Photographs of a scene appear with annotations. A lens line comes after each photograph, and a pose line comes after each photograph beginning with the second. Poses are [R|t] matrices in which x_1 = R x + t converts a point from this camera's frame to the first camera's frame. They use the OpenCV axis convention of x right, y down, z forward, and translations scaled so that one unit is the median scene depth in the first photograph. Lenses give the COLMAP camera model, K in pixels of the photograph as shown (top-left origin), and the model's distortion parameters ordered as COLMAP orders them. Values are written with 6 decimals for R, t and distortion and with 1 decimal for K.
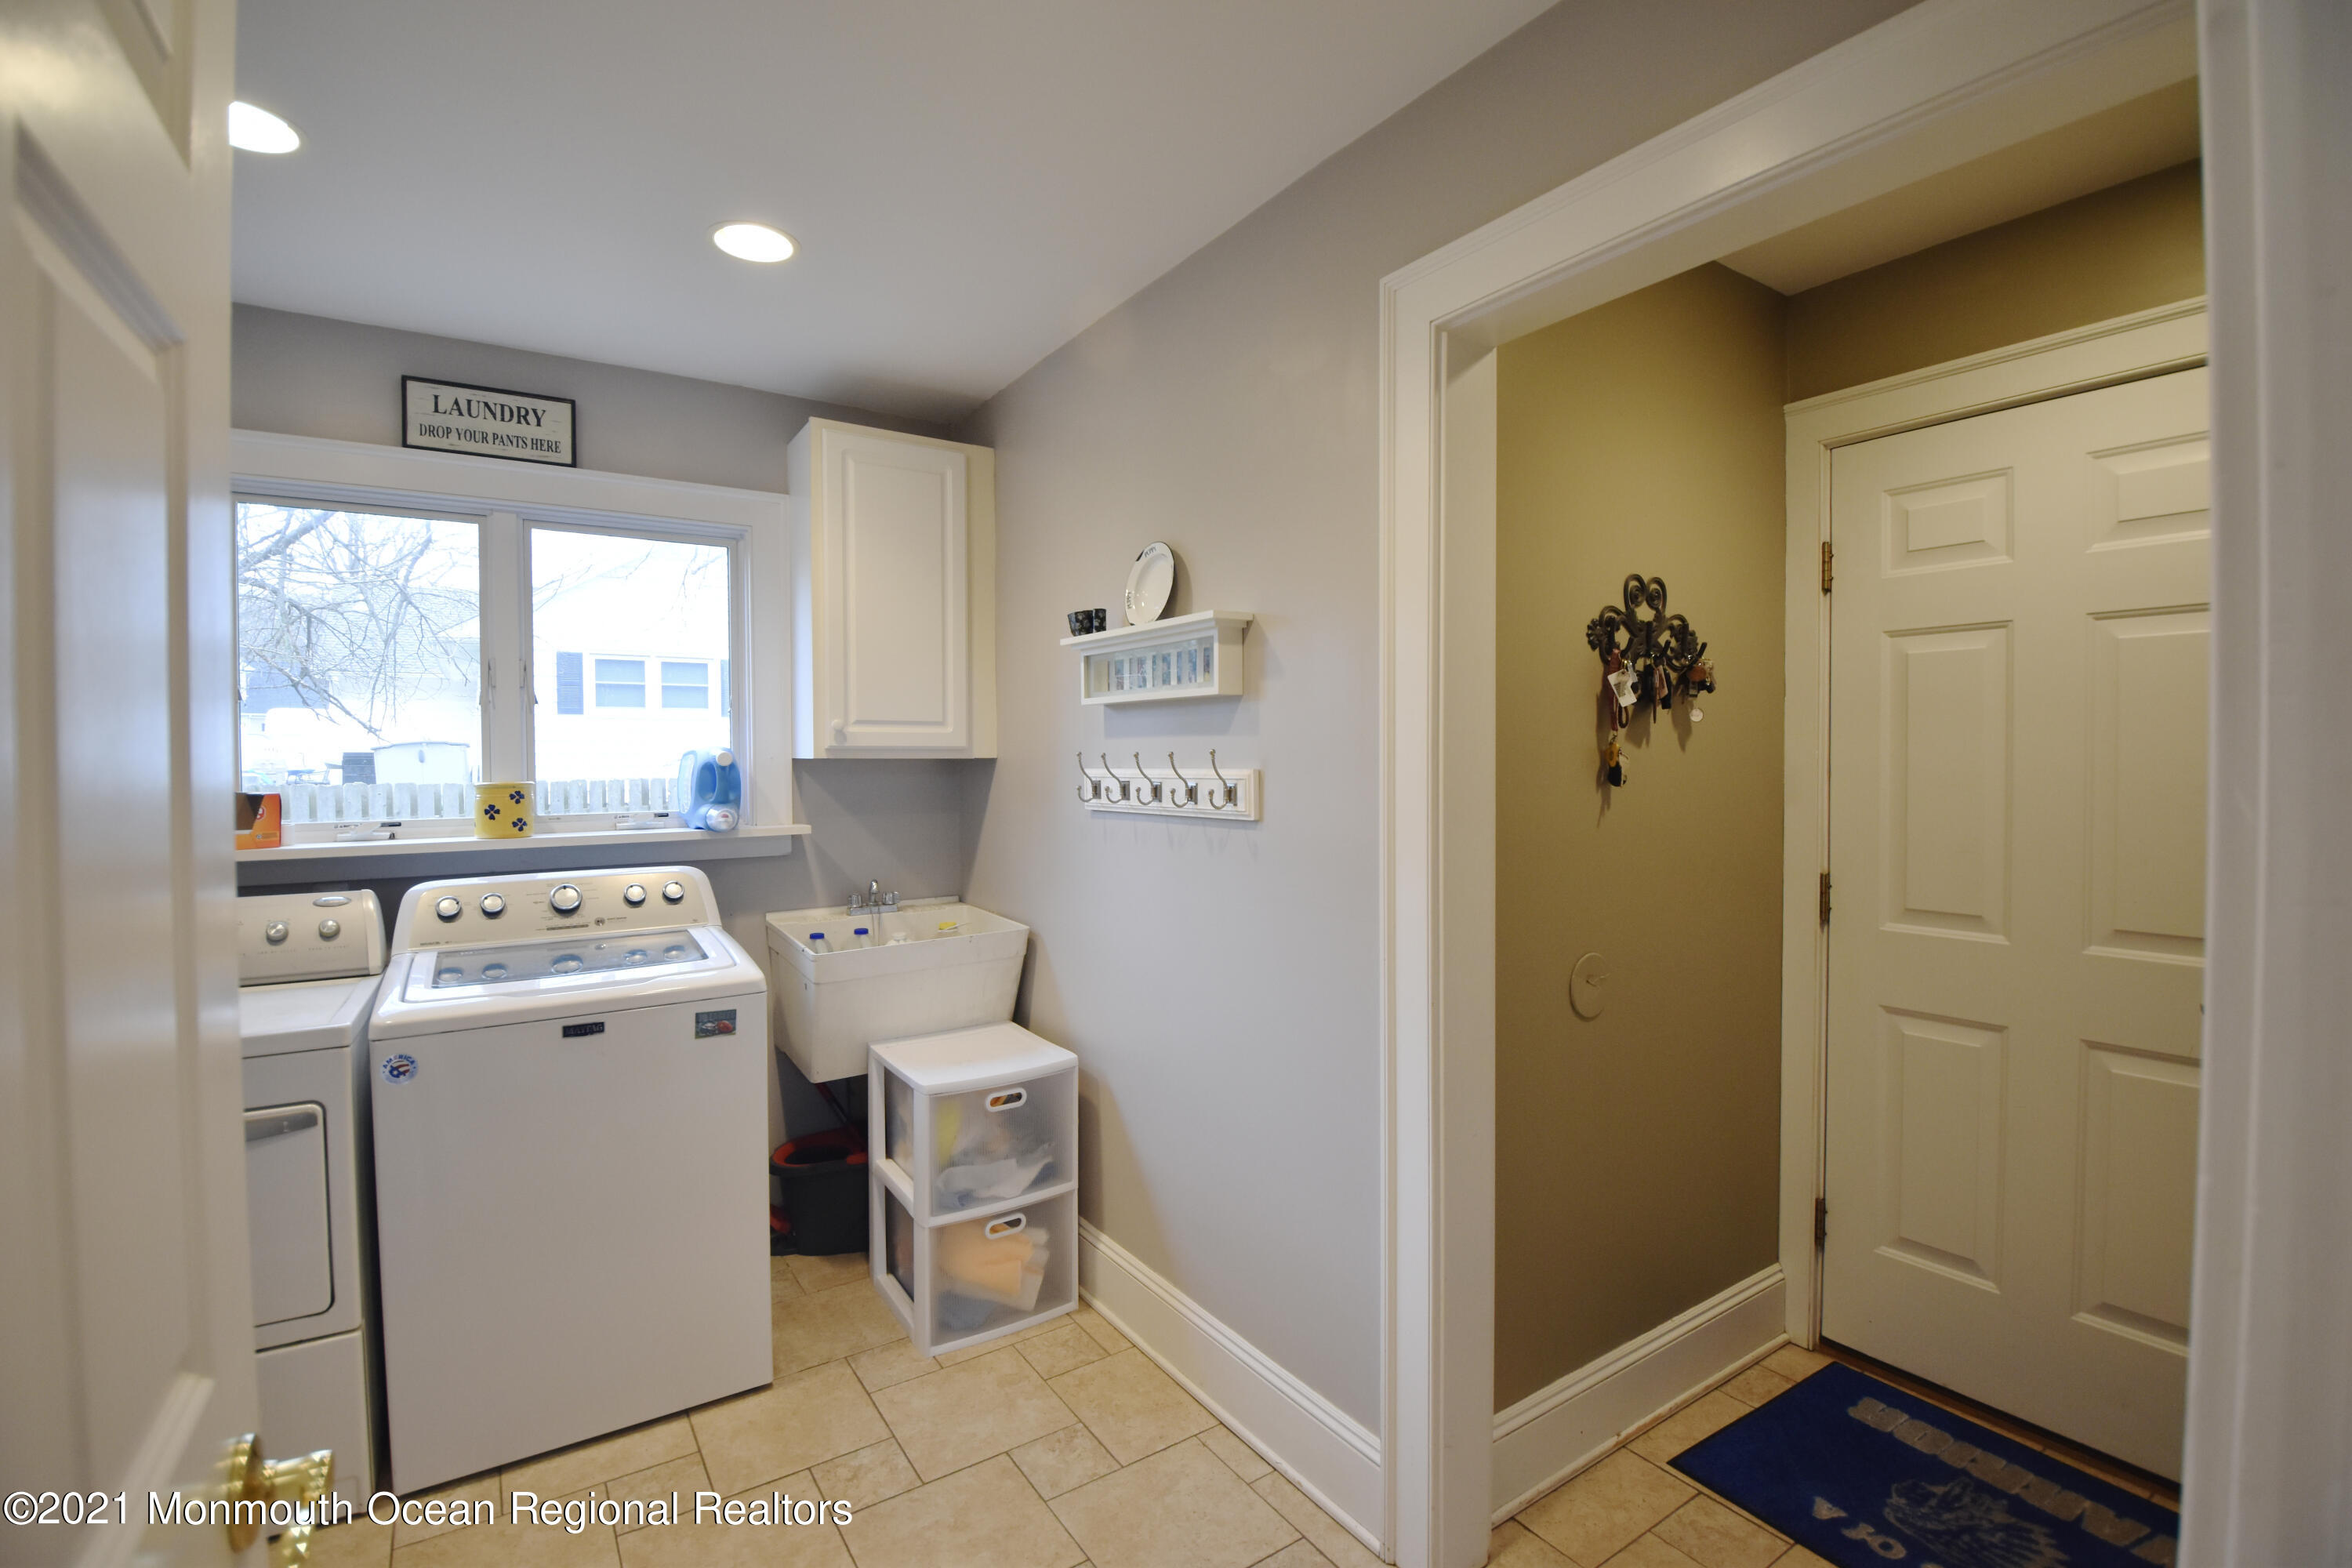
lens RADIAL K [[1029.8, 0, 1174.2], [0, 1029.8, 779.1], [0, 0, 1]] dist [0.028740, -0.042536]
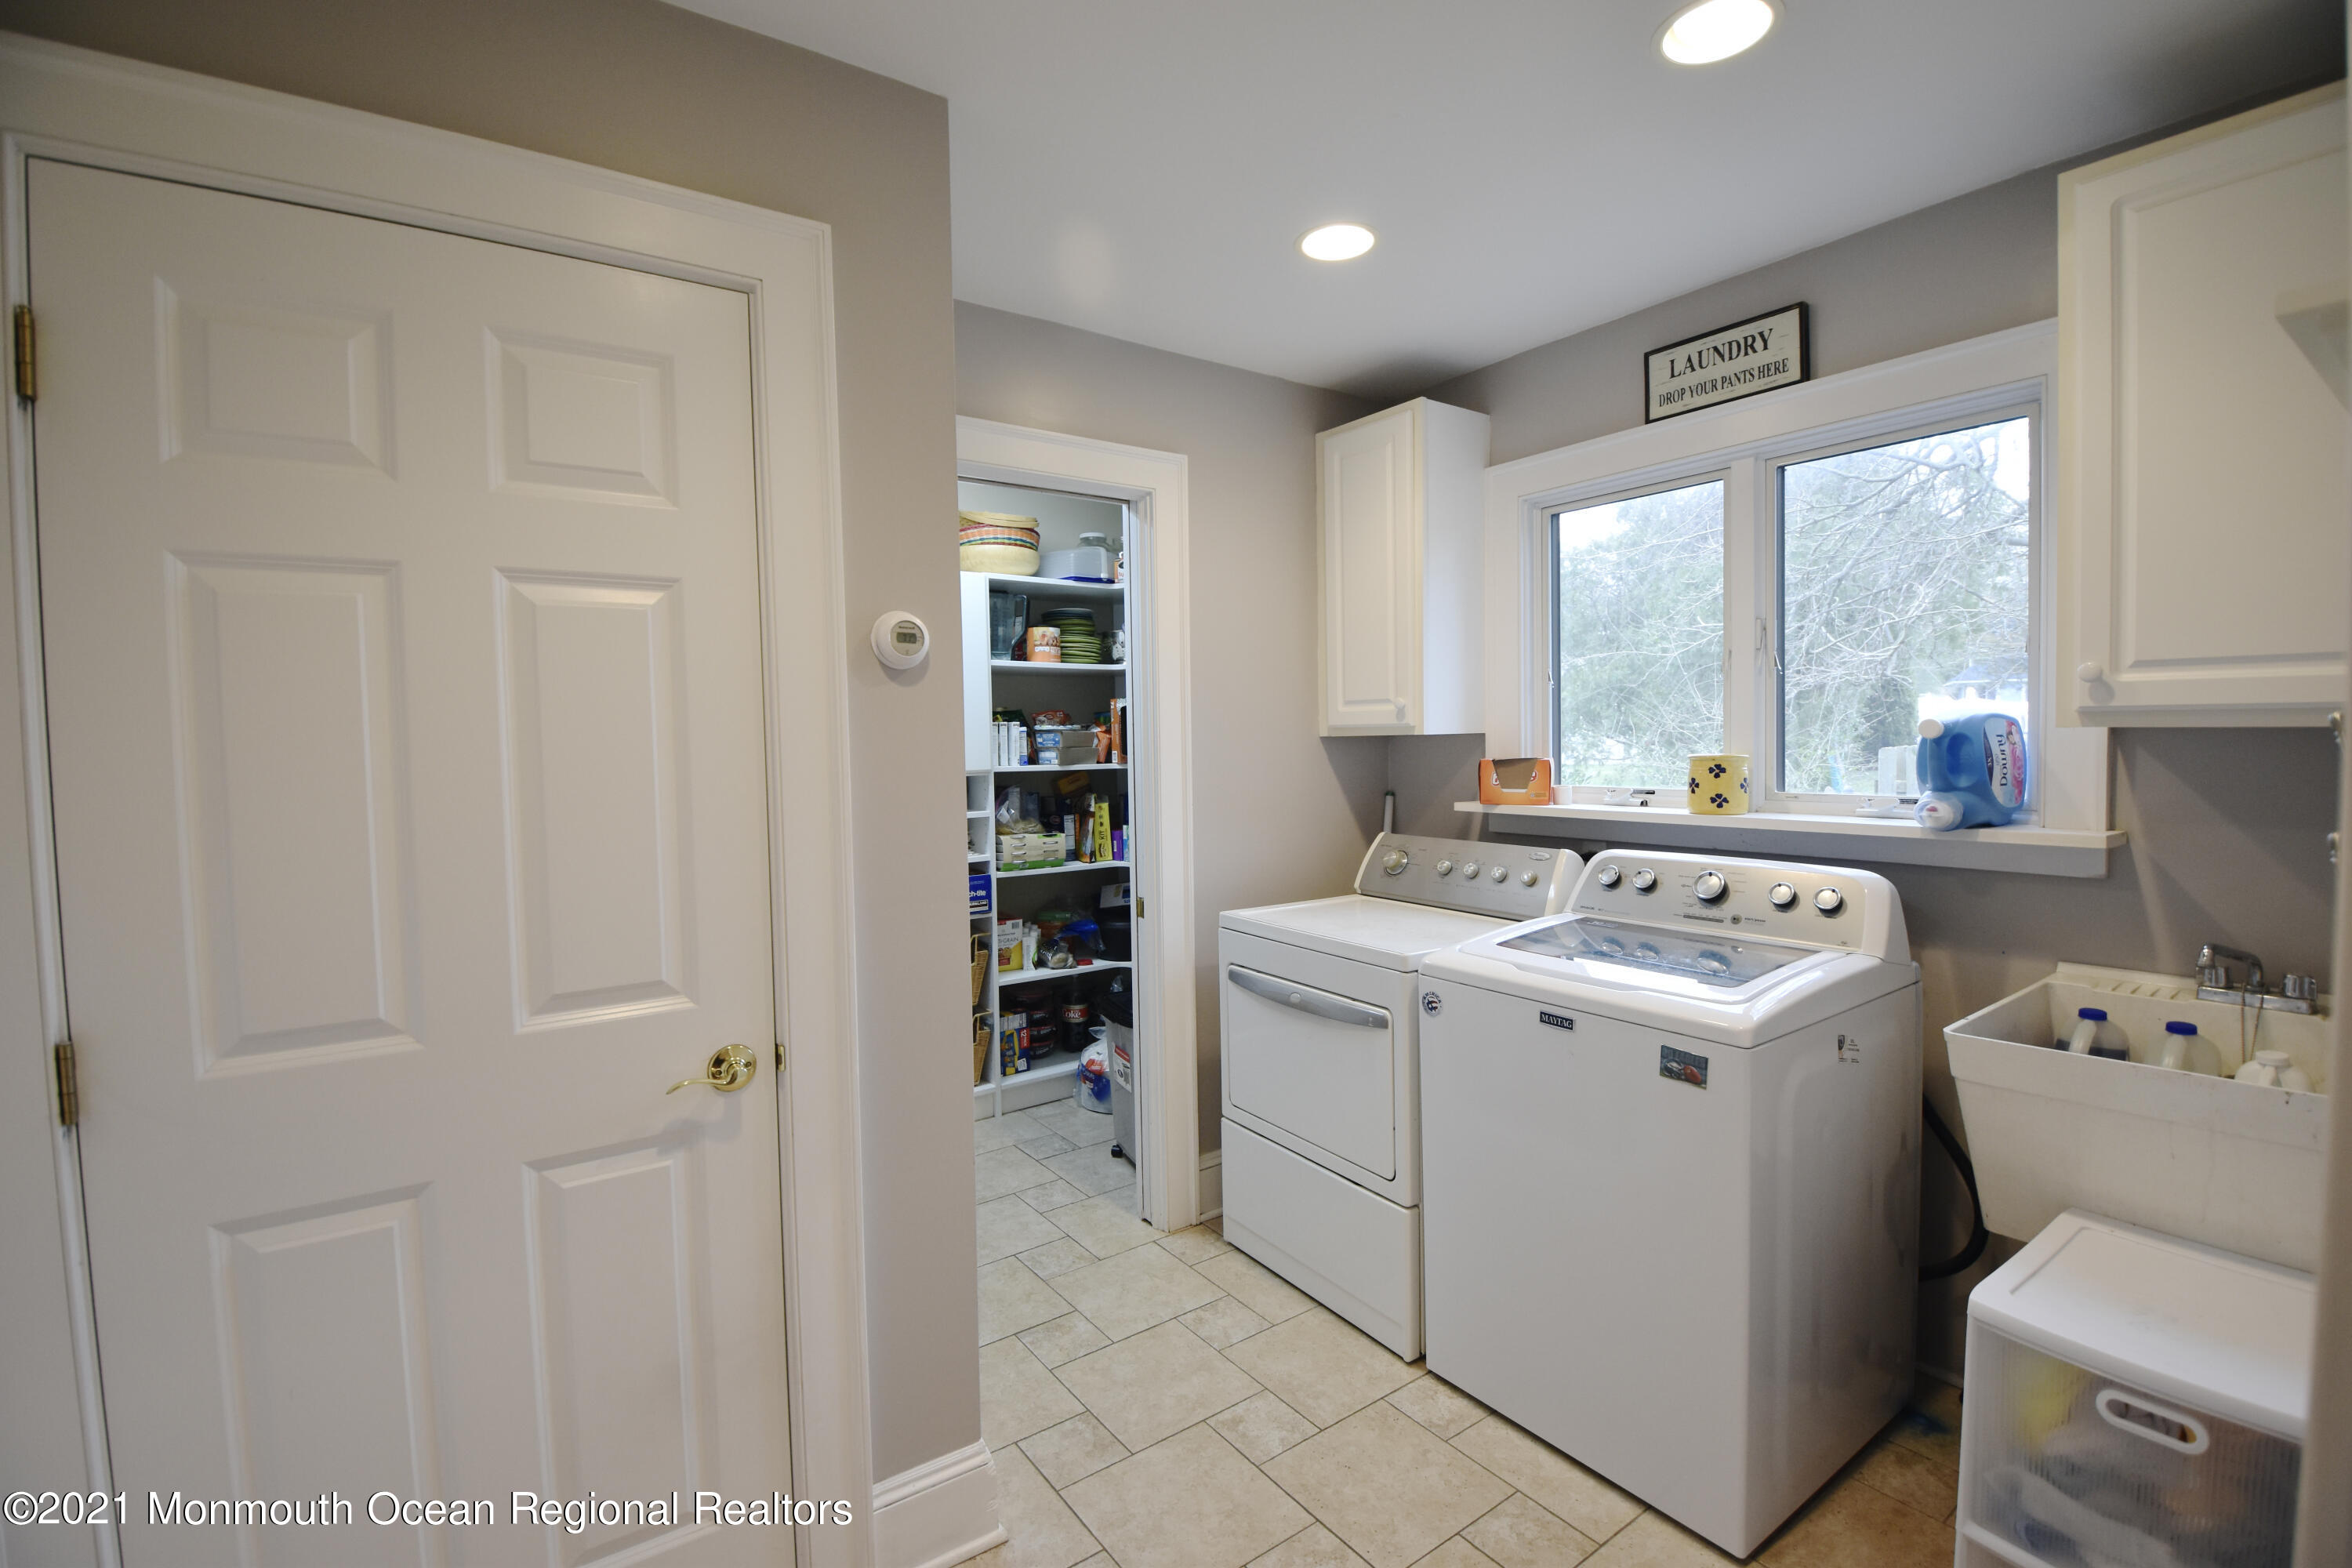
lens RADIAL K [[1033.1, 0, 1168.5], [0, 1033.1, 782.9], [0, 0, 1]] dist [0.013201, -0.022251]
pose [[0.030883, 0.053063, -0.998113, 0.275193], [-0.006556, 0.998579, 0.052885, -0.017672], [0.999502, 0.004911, 0.031187, 0.485065]]
